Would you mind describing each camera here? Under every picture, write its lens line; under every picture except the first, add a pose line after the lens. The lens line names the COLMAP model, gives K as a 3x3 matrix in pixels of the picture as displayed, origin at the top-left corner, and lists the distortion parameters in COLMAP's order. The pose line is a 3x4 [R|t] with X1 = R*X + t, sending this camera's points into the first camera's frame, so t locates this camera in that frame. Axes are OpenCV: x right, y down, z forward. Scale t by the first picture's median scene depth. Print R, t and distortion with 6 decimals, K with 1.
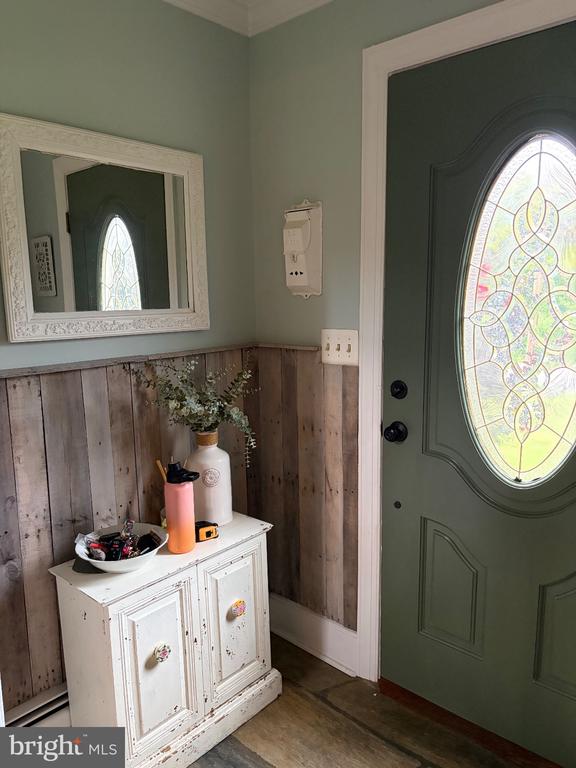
lens RADIAL K [[590.5, 0, 288.0], [0, 590.5, 384.0], [0, 0, 1]] dist [0.068130, -0.000763]
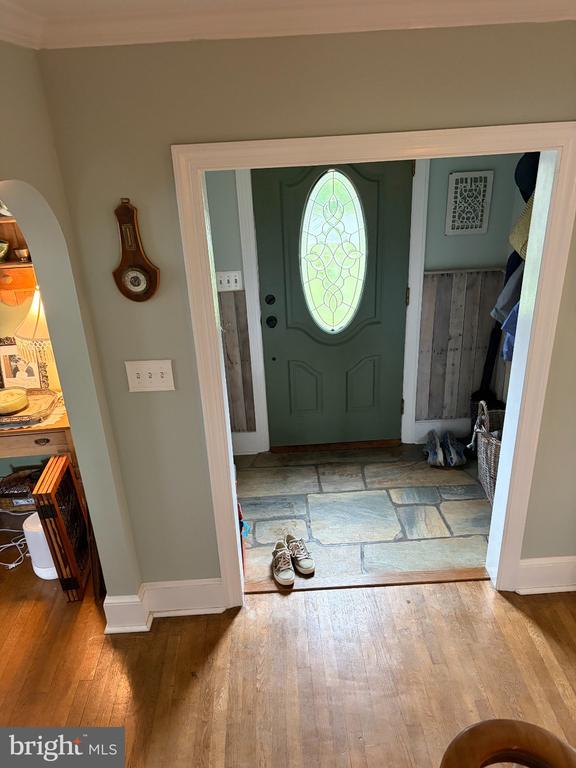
lens RADIAL K [[590.5, 0, 288.0], [0, 590.5, 384.0], [0, 0, 1]] dist [0.068130, -0.000763]
pose [[0.711243, -0.316476, 0.627675, -1.010119], [0.144371, 0.939651, 0.310183, -0.305091], [-0.687961, -0.129997, 0.714010, -0.393541]]
